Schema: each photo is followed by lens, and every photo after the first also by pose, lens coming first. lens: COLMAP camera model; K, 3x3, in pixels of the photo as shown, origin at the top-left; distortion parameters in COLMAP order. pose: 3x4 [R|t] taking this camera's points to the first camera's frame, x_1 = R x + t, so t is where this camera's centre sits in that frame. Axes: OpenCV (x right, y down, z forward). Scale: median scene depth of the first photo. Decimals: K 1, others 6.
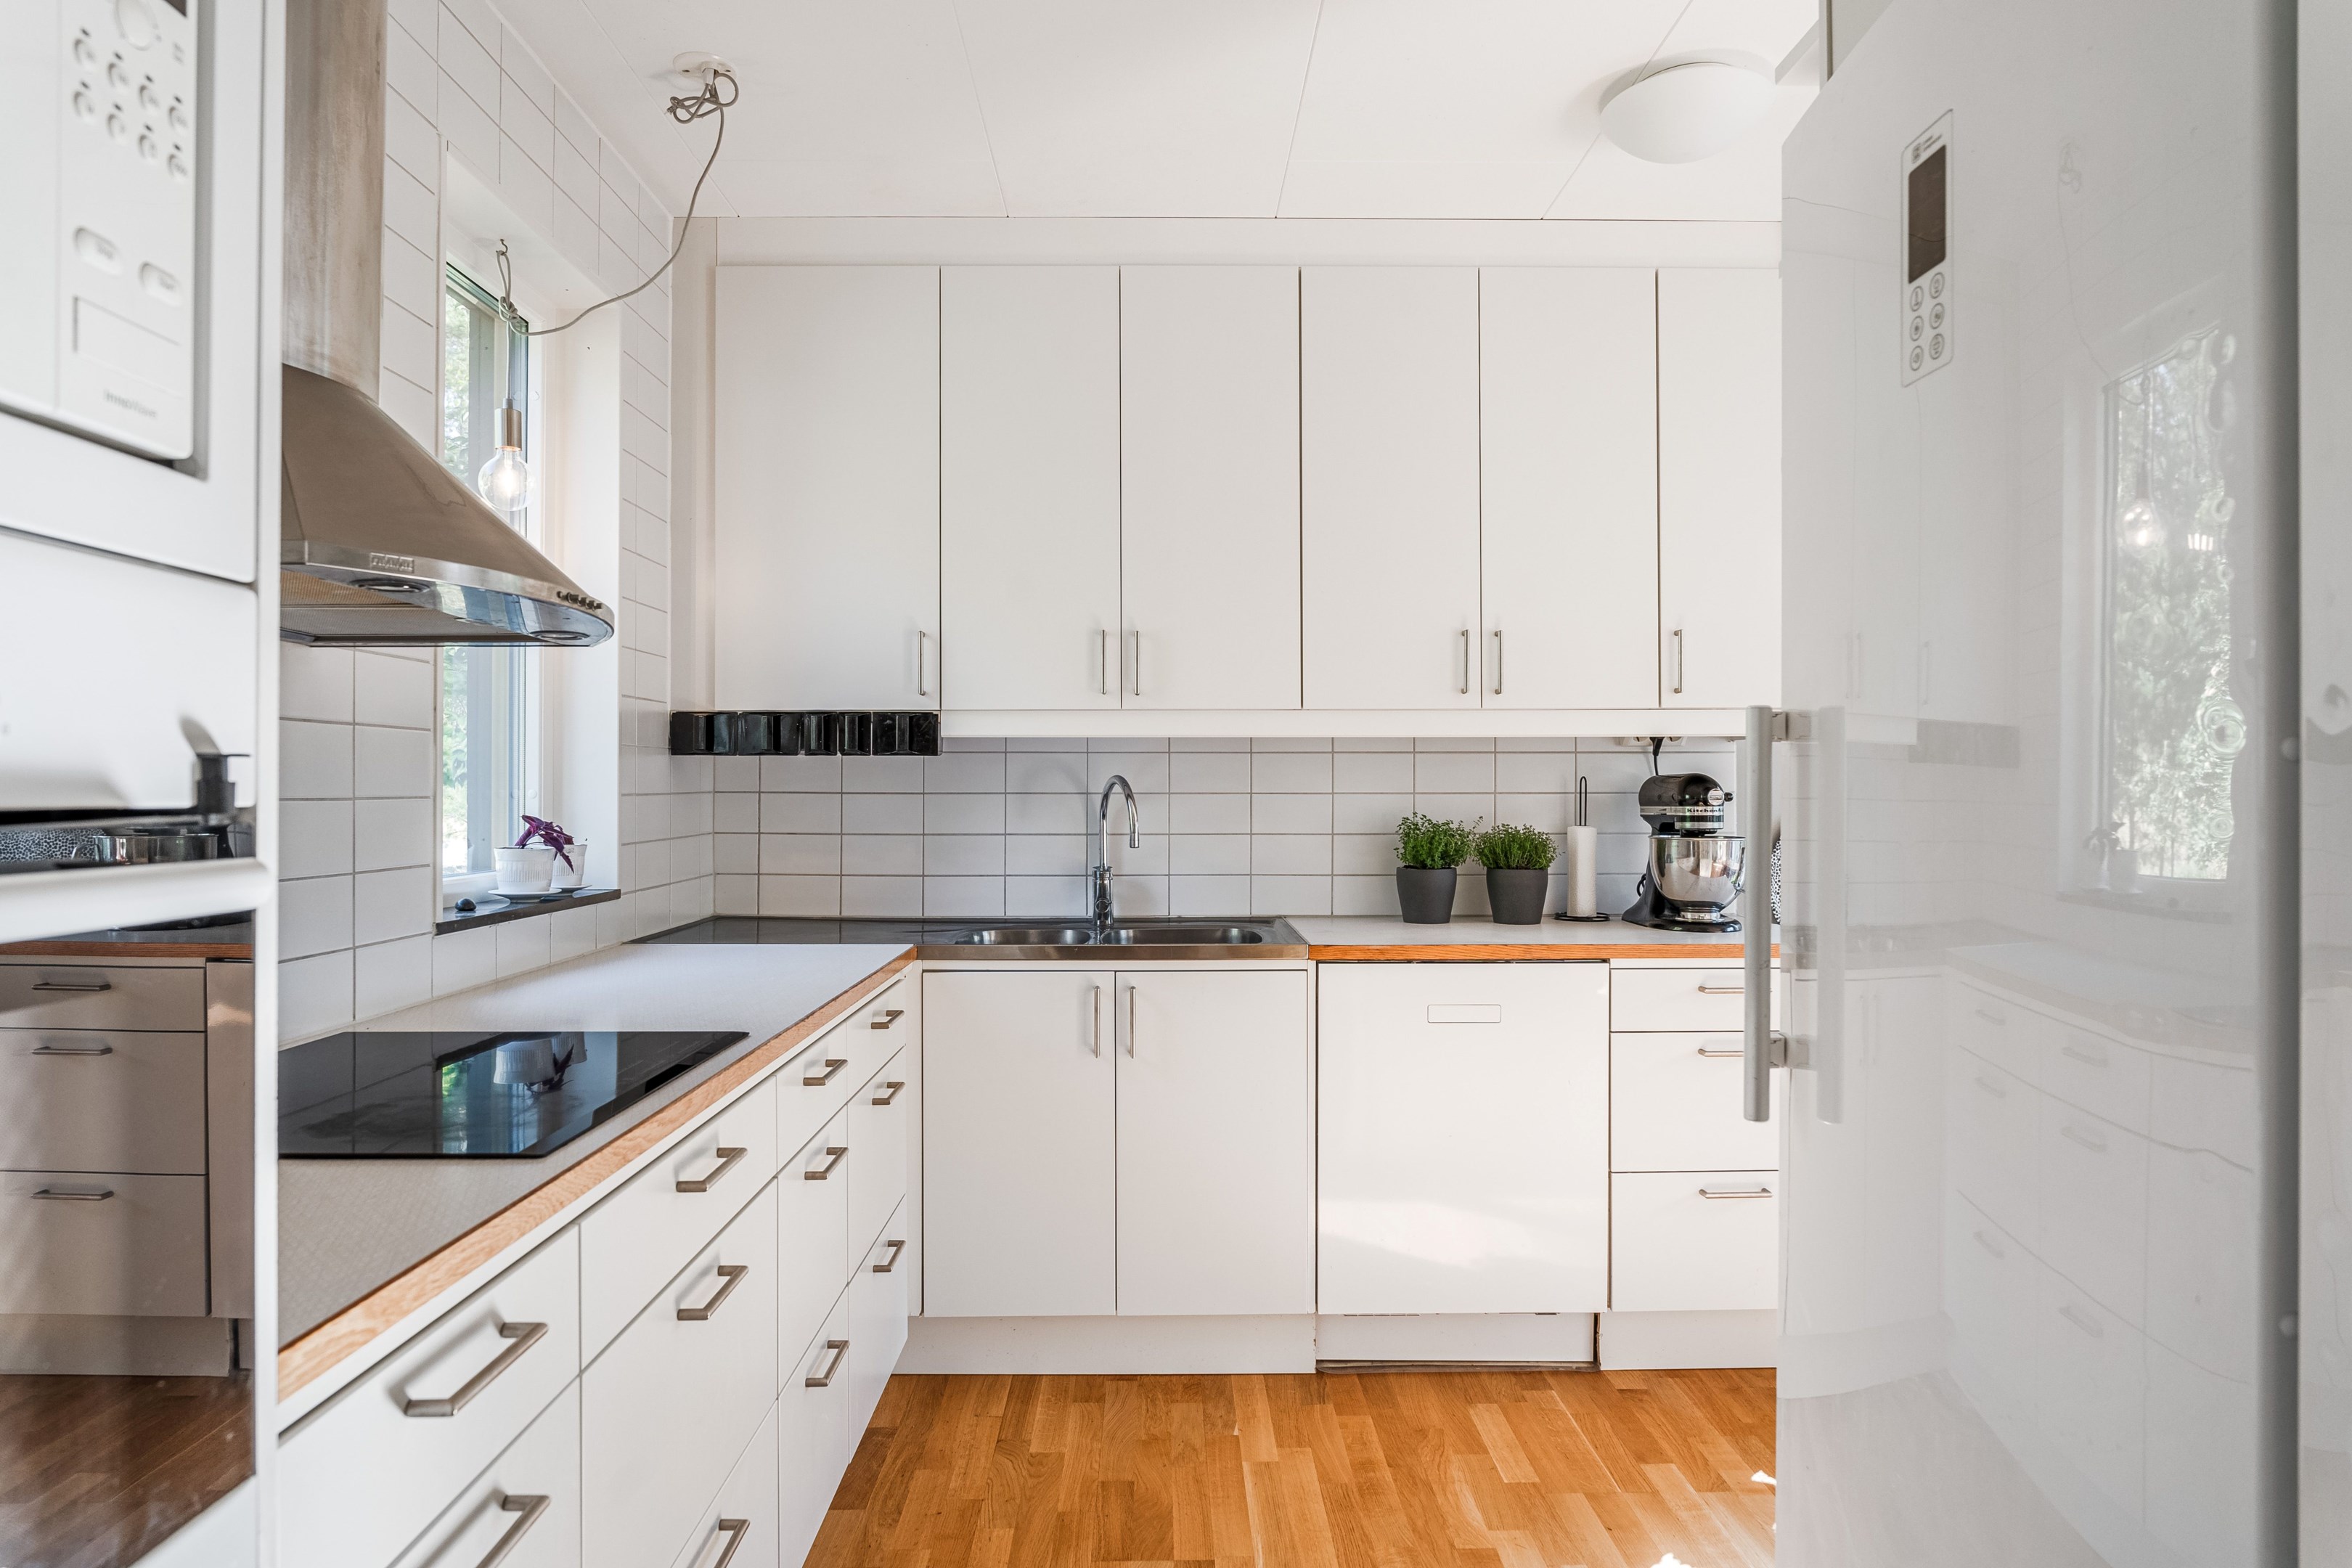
lens RADIAL K [[1406.2, 0, 1172.8], [0, 1406.2, 782.5], [0, 0, 1]] dist [0.000520, 0.000089]
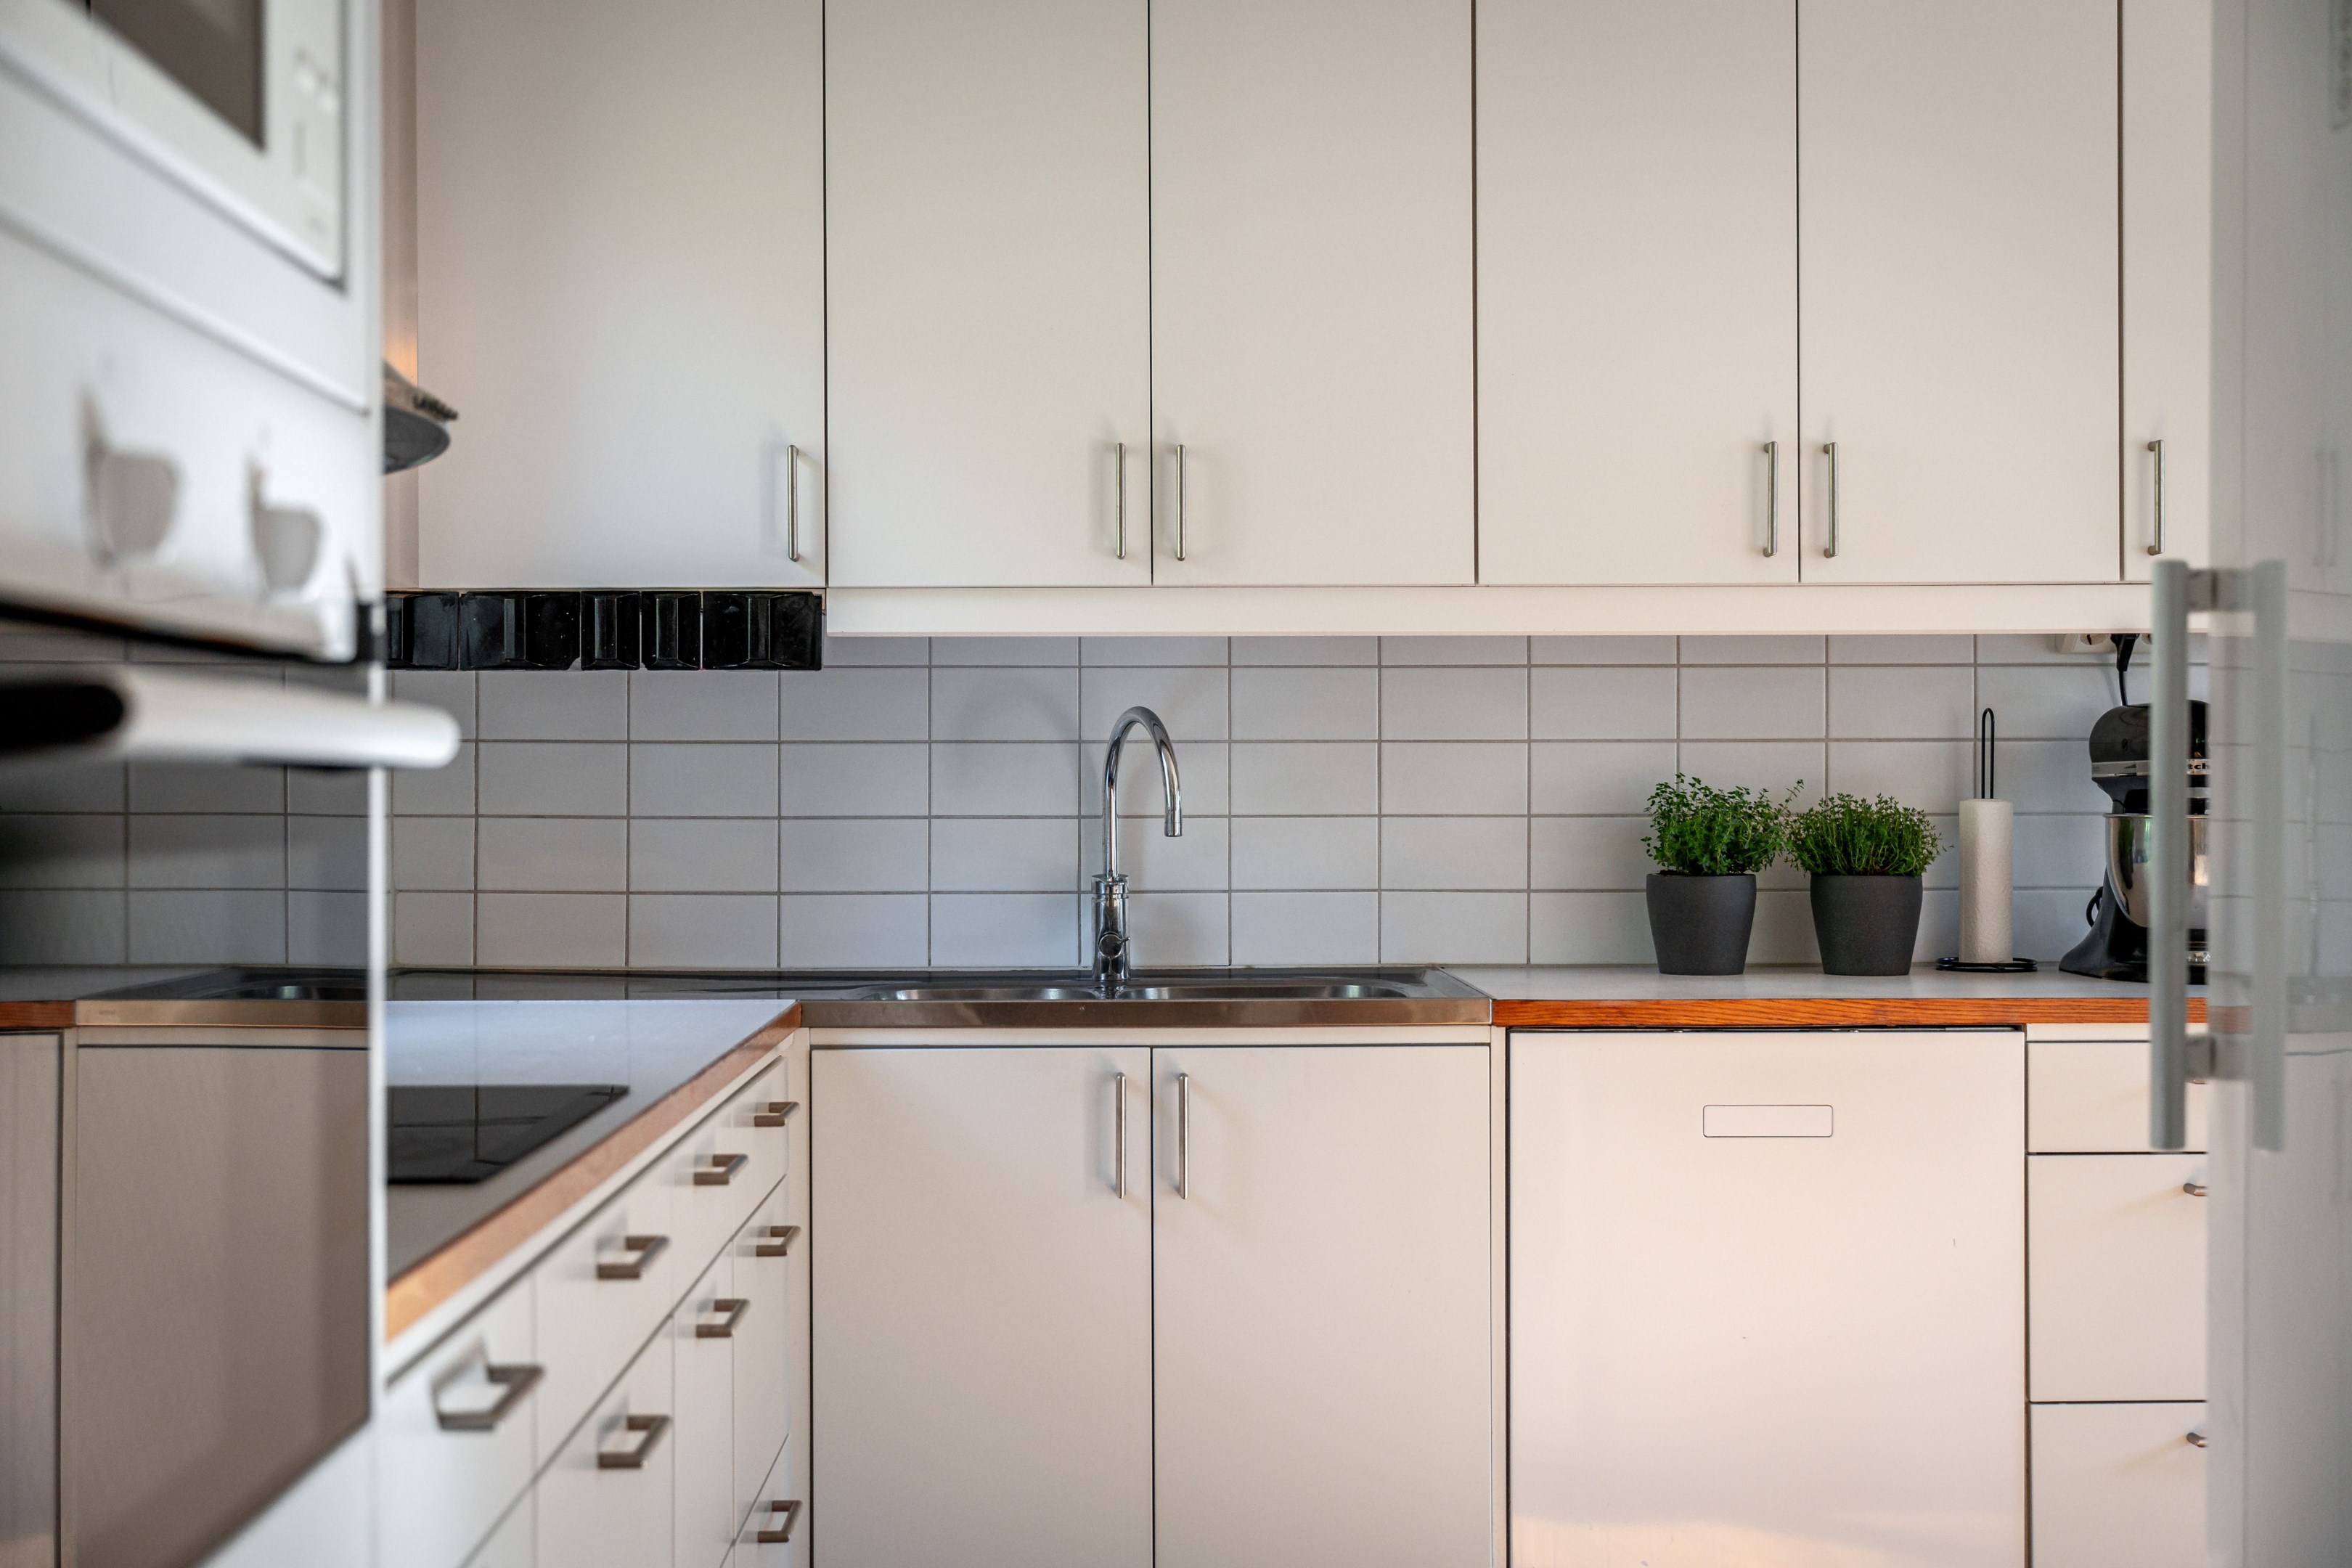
lens RADIAL K [[3143.8, 0, 1176.4], [0, 3143.8, 781.0], [0, 0, 1]] dist [0.035567, 0.000000]
pose [[0.999932, -0.002628, 0.011399, -0.041348], [0.002590, 0.999991, 0.003366, 0.020907], [-0.011408, -0.003336, 0.999929, -0.243188]]
